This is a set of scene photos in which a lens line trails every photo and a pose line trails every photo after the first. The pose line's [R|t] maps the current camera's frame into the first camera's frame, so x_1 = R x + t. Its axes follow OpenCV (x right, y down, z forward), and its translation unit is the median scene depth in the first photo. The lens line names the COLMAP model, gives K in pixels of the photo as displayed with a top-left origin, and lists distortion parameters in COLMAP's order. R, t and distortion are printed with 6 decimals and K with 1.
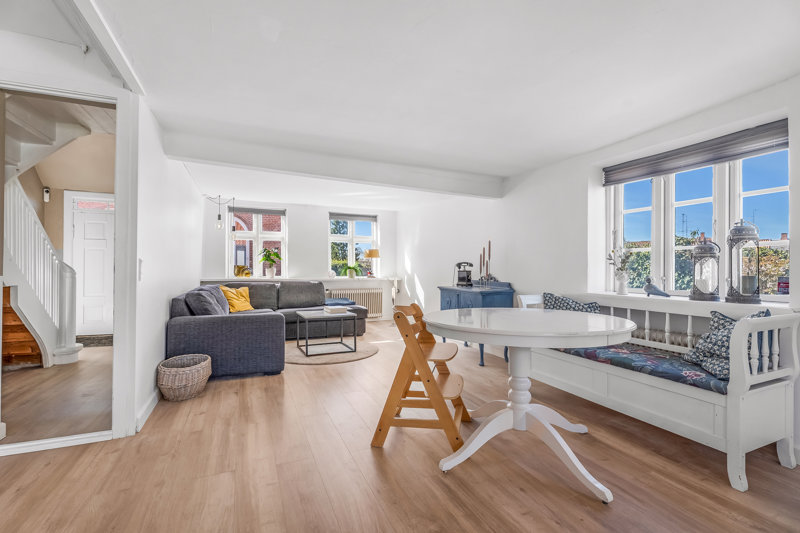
lens RADIAL K [[361.0, 0, 400.0], [0, 361.0, 266.5], [0, 0, 1]] dist [0.002236, 0.000563]
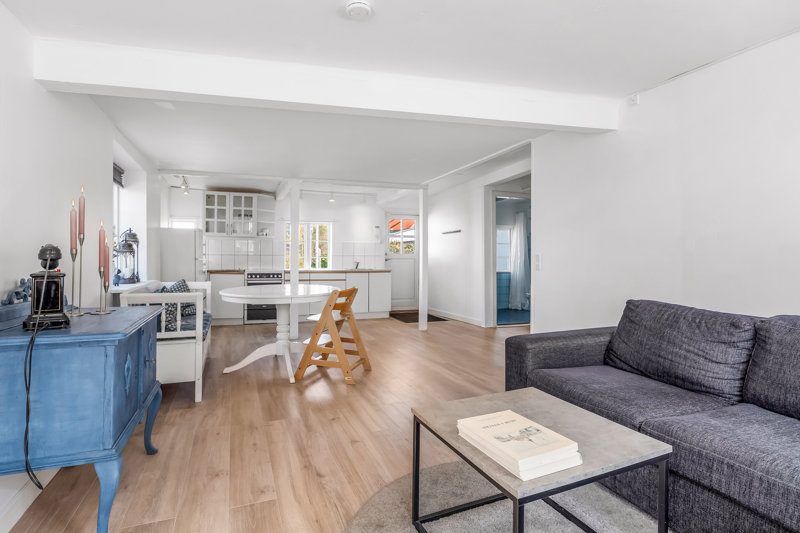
lens RADIAL K [[408.9, 0, 395.5], [0, 408.9, 254.6], [0, 0, 1]] dist [-0.002863, -0.000038]
pose [[-0.999558, -0.004434, 0.029395, -0.091470], [-0.004797, 0.999913, -0.012282, -0.000895], [-0.029338, -0.012417, -0.999492, 1.088602]]
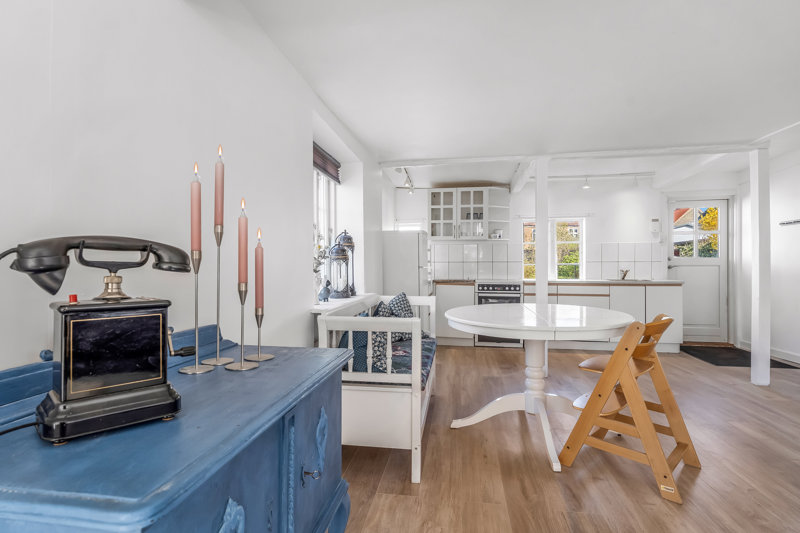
lens RADIAL K [[421.5, 0, 400.0], [0, 421.5, 266.5], [0, 0, 1]] dist [-0.000197, 0.000269]
pose [[-0.852717, -0.000076, 0.522373, 0.006934], [-0.000097, 1.000000, -0.000012, -0.001245], [-0.522373, -0.000061, -0.852717, 0.867283]]
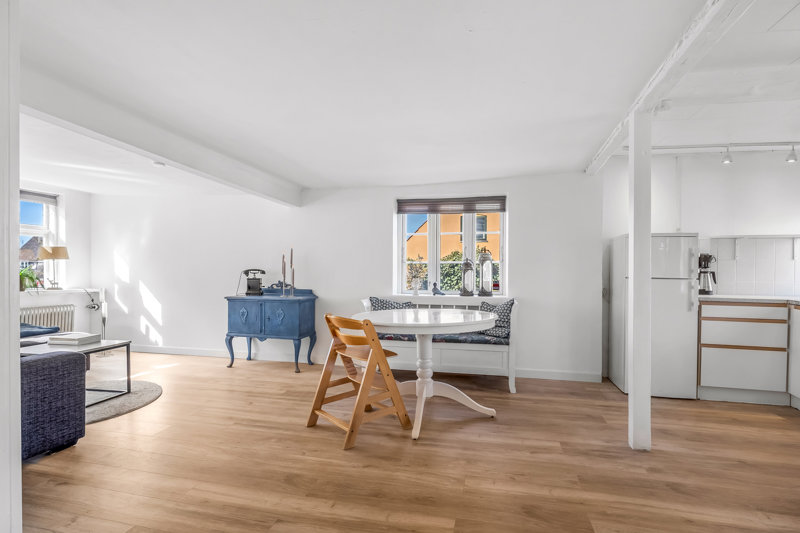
lens RADIAL K [[406.5, 0, 400.0], [0, 406.5, 266.5], [0, 0, 1]] dist [-0.002642, -0.000244]
pose [[0.594796, 0.007622, 0.803840, -0.352662], [-0.005665, 0.999970, -0.005290, -0.012428], [-0.803857, -0.001408, 0.594822, 0.062453]]
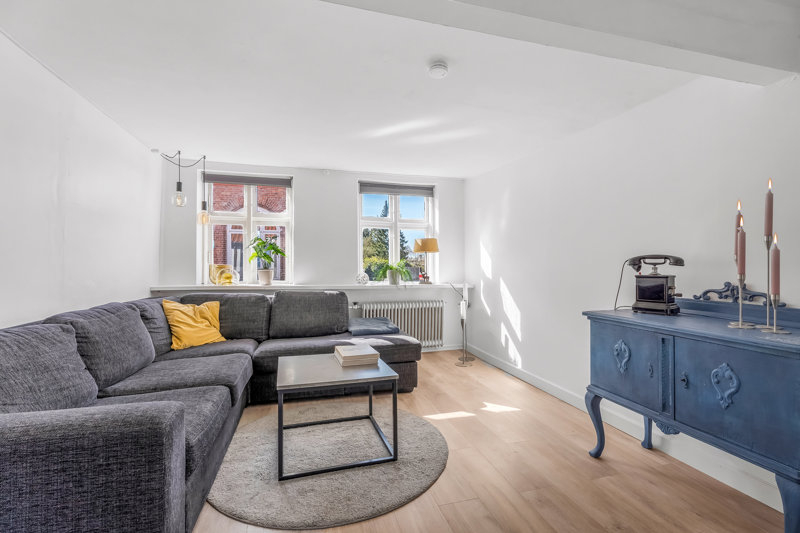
lens RADIAL K [[361.0, 0, 400.0], [0, 361.0, 266.5], [0, 0, 1]] dist [0.002236, 0.000563]
pose [[0.990697, -0.002452, -0.136067, -0.044738], [0.002534, 0.999997, 0.000427, 0.000267], [0.136065, -0.000768, 0.990700, 0.440025]]
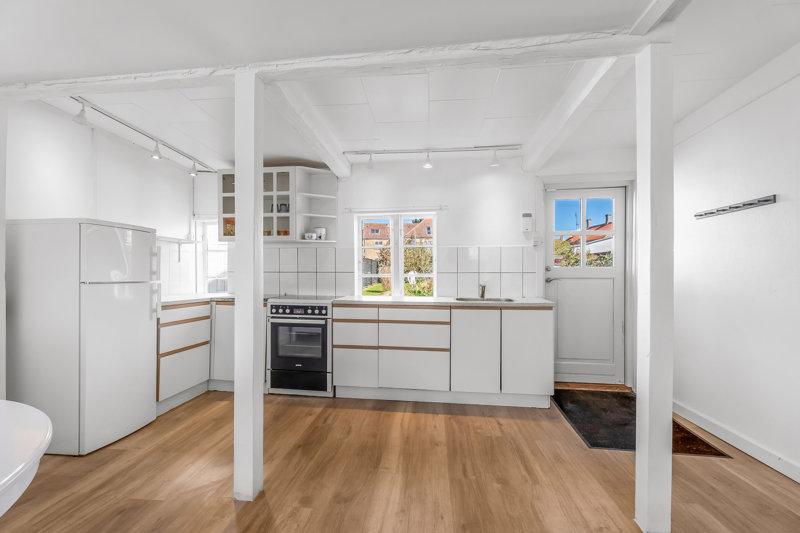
lens RADIAL K [[359.3, 0, 395.9], [0, 359.3, 273.1], [0, 0, 1]] dist [0.000079, 0.000153]
pose [[-0.871213, -0.003072, 0.490895, -0.094364], [-0.002972, 0.999995, 0.000984, -0.012433], [-0.490896, -0.000602, -0.871218, 0.336013]]
